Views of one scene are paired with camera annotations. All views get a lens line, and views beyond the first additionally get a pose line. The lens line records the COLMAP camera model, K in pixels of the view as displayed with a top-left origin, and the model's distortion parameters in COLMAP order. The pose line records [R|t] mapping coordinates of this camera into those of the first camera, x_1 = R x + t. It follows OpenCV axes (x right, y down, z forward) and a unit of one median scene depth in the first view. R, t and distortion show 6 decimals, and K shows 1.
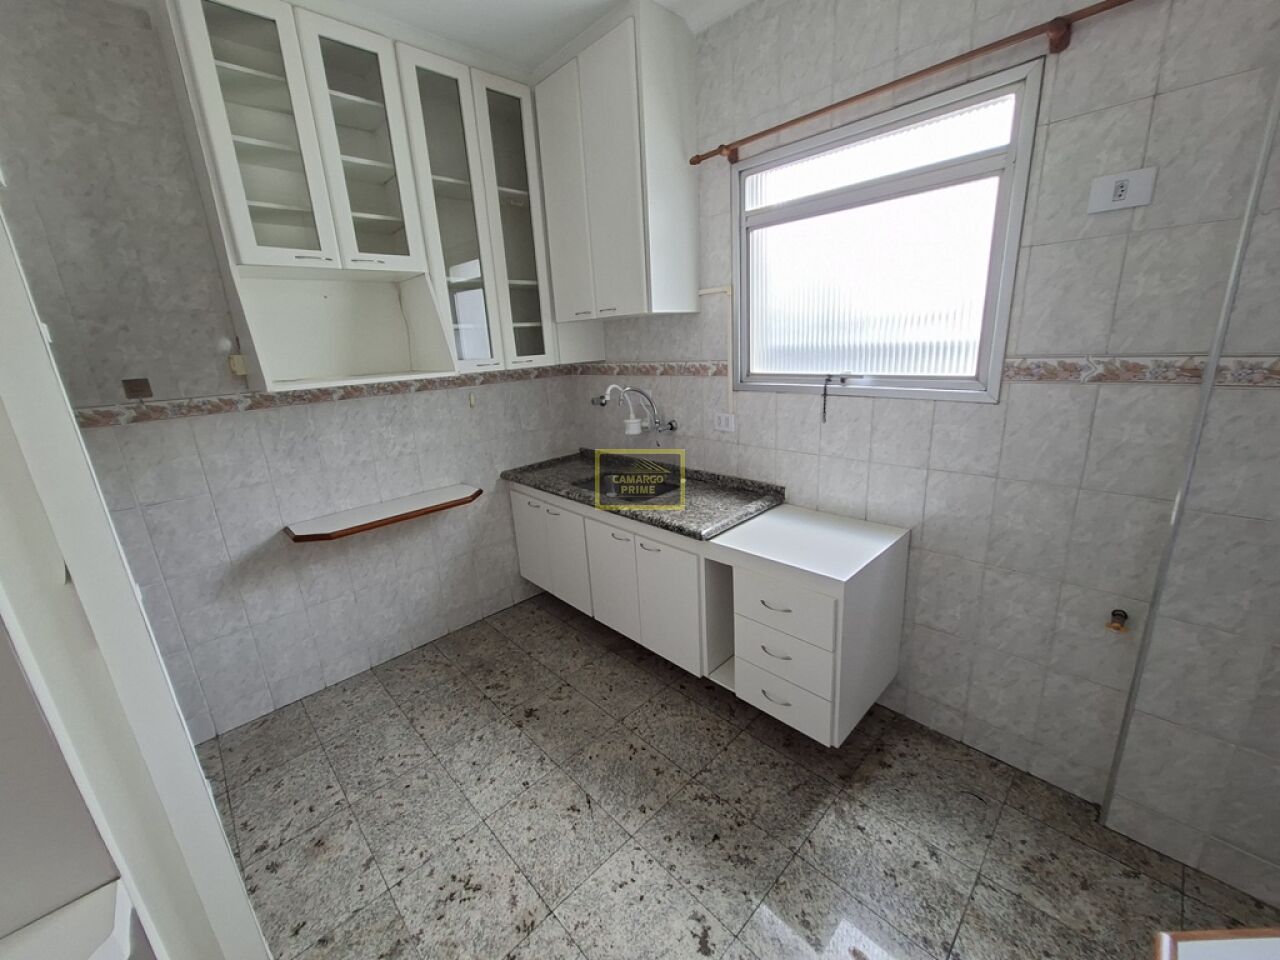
lens RADIAL K [[507.0, 0, 645.5], [0, 507.0, 477.2], [0, 0, 1]] dist [0.000034, 0.000635]
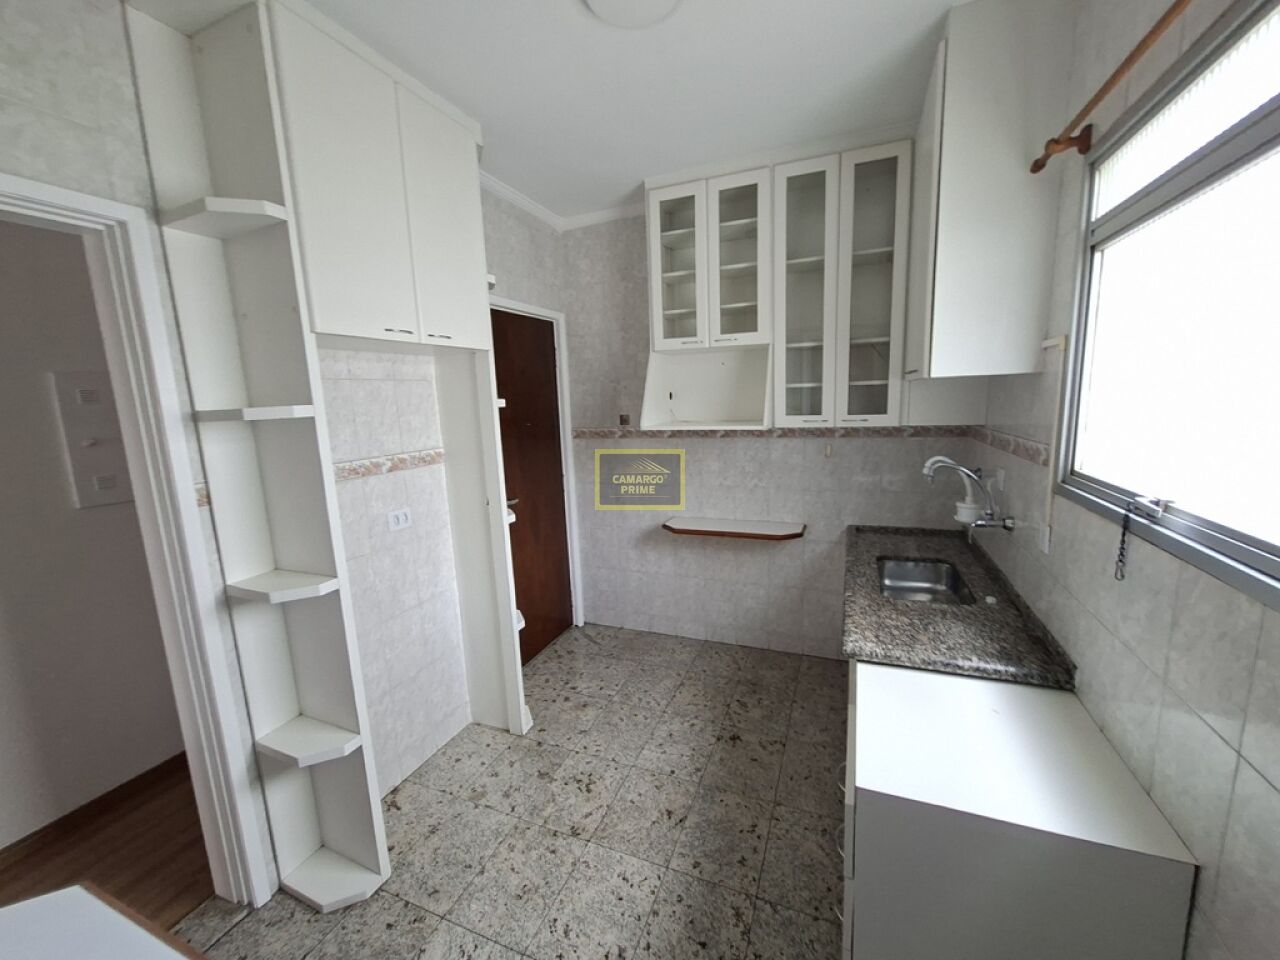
lens RADIAL K [[507.0, 0, 642.8], [0, 507.0, 477.6], [0, 0, 1]] dist [0.000034, 0.000635]
pose [[0.401980, 0.183854, -0.897001, 0.639624], [-0.229047, 0.968680, 0.095901, -0.153893], [0.886538, 0.166905, 0.431501, 0.293994]]
